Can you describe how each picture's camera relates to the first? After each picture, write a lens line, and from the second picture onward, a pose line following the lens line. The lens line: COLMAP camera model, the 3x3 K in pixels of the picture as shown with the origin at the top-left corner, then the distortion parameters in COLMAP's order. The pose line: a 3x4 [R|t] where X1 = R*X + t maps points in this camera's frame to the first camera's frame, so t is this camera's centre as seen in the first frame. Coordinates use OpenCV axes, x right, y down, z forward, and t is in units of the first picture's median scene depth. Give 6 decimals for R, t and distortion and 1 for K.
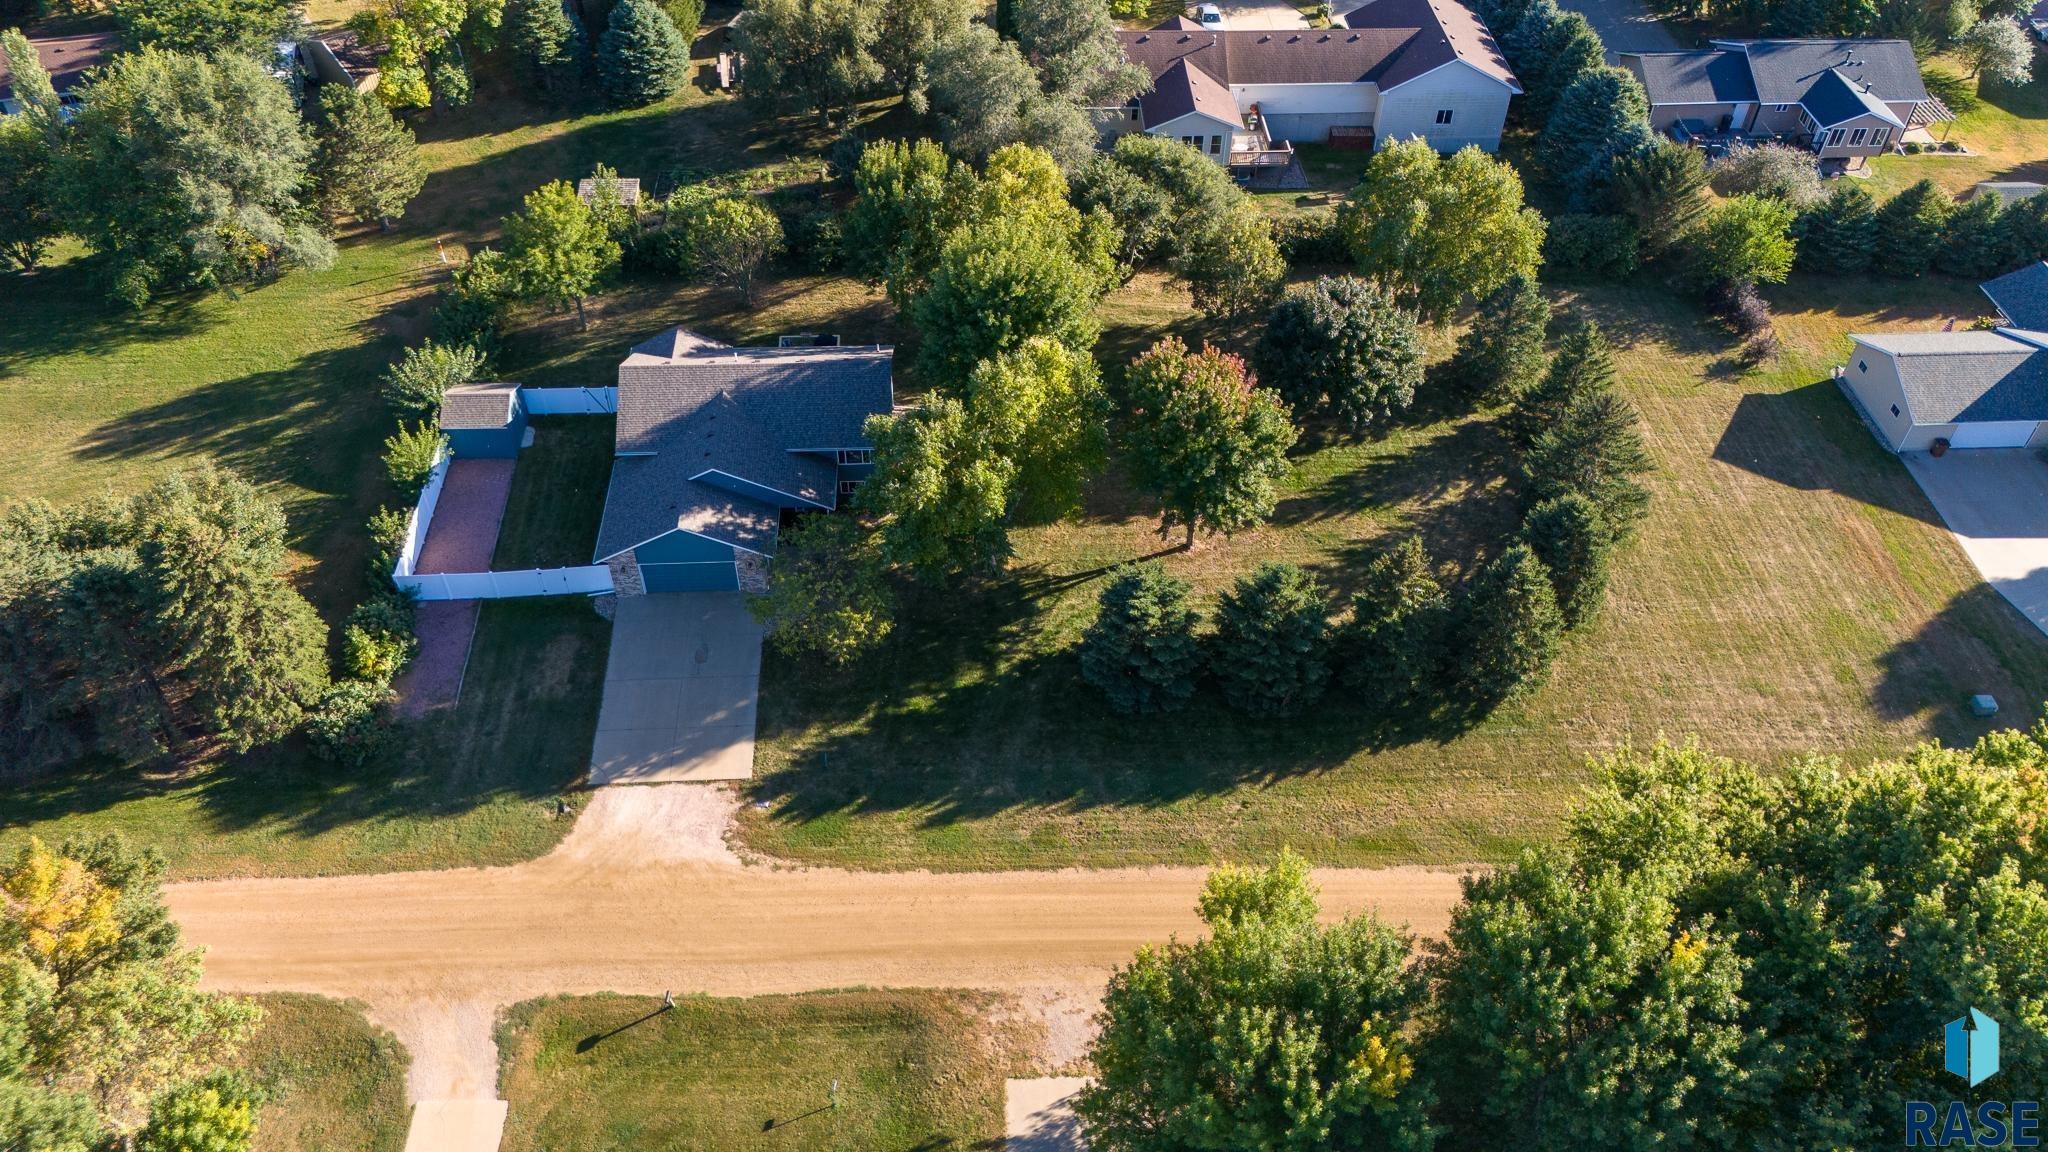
lens RADIAL K [[1506.4, 0, 1028.6], [0, 1506.4, 566.6], [0, 0, 1]] dist [0.056799, -0.035665]
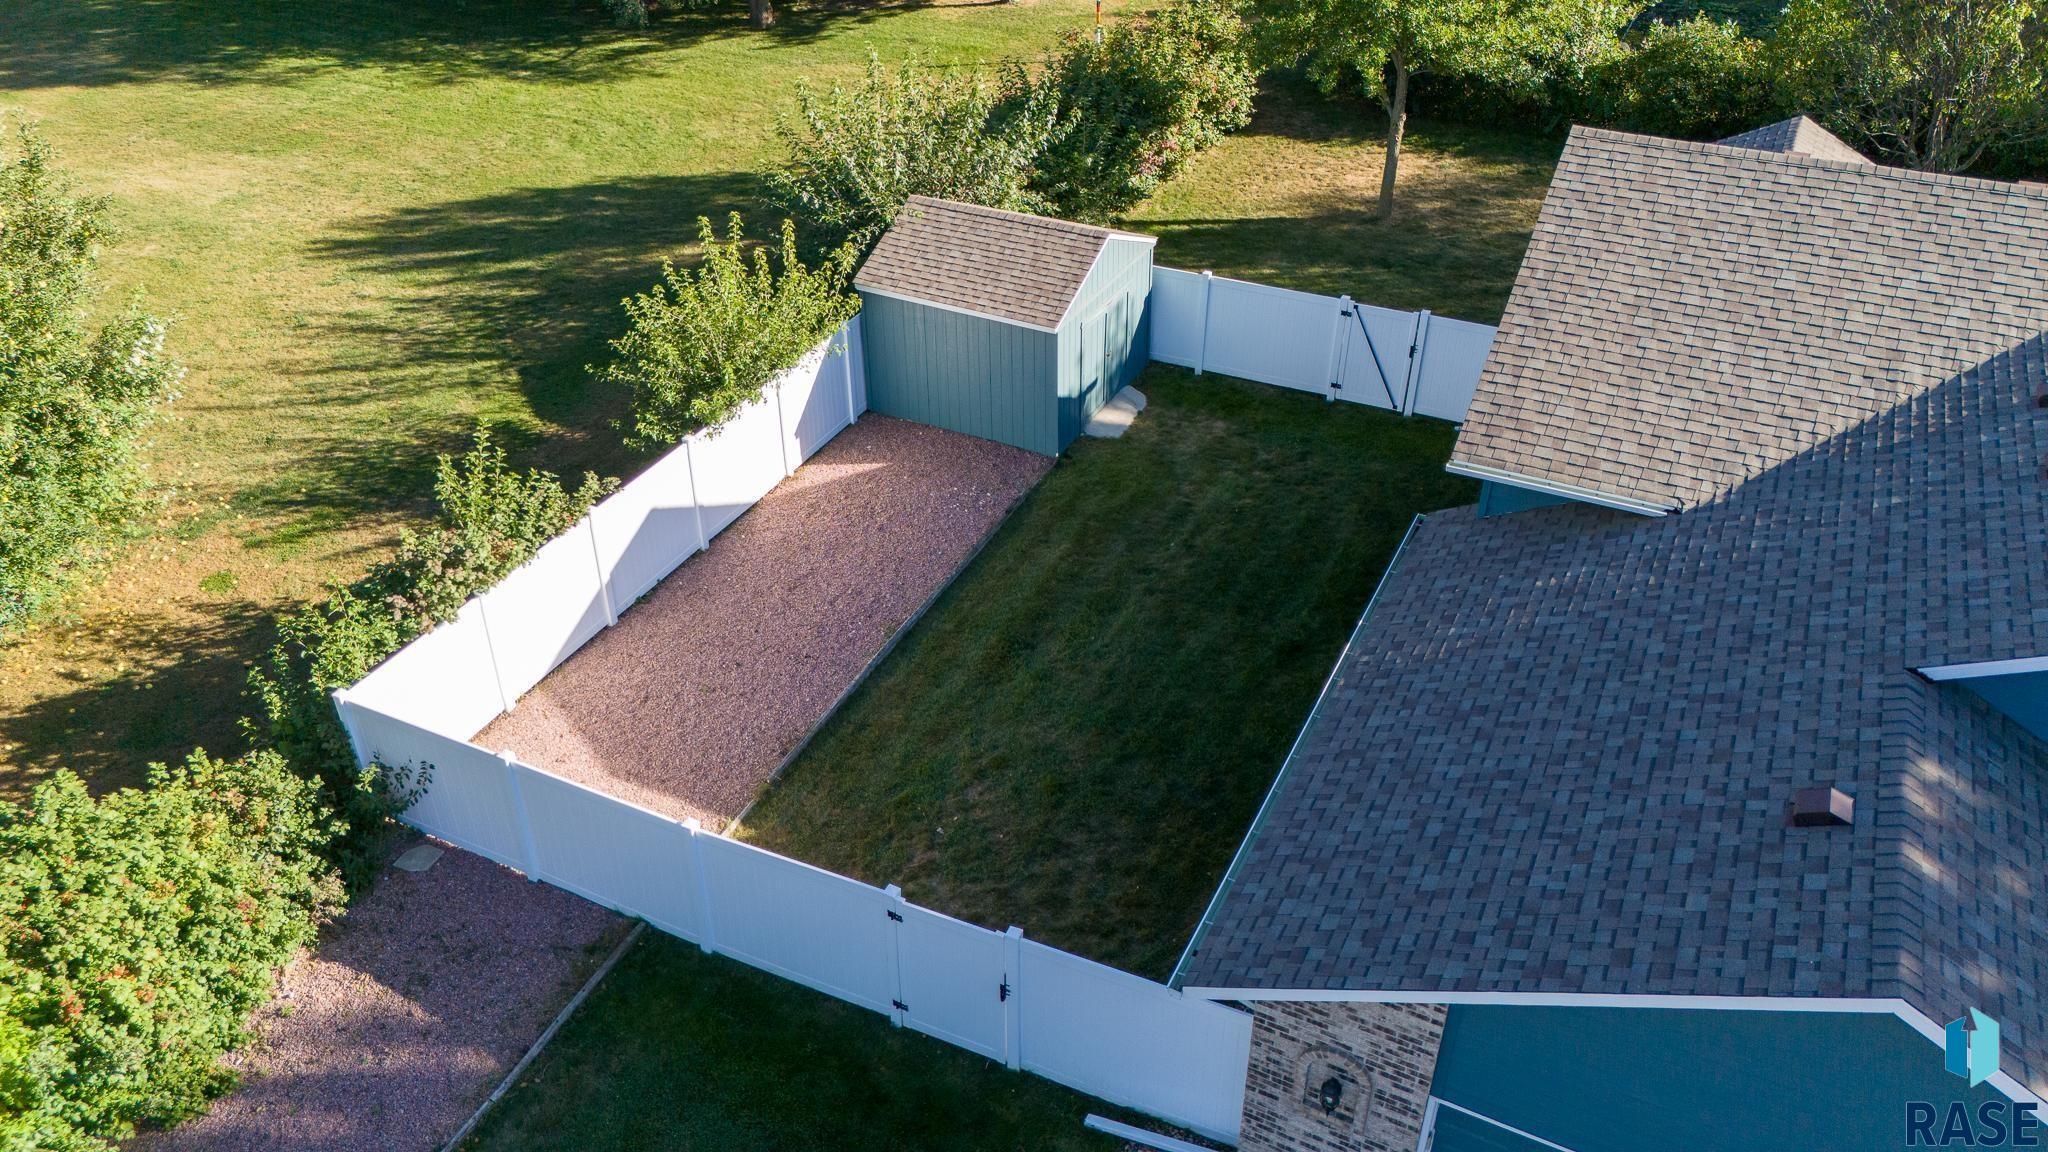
lens RADIAL K [[1506.4, 0, 1019.4], [0, 1506.4, 579.2], [0, 0, 1]] dist [0.056799, -0.035665]
pose [[0.869728, 0.269937, -0.413167, -0.222630], [-0.338107, 0.935740, -0.100371, -0.019248], [0.359523, 0.226990, 0.905107, 0.754808]]
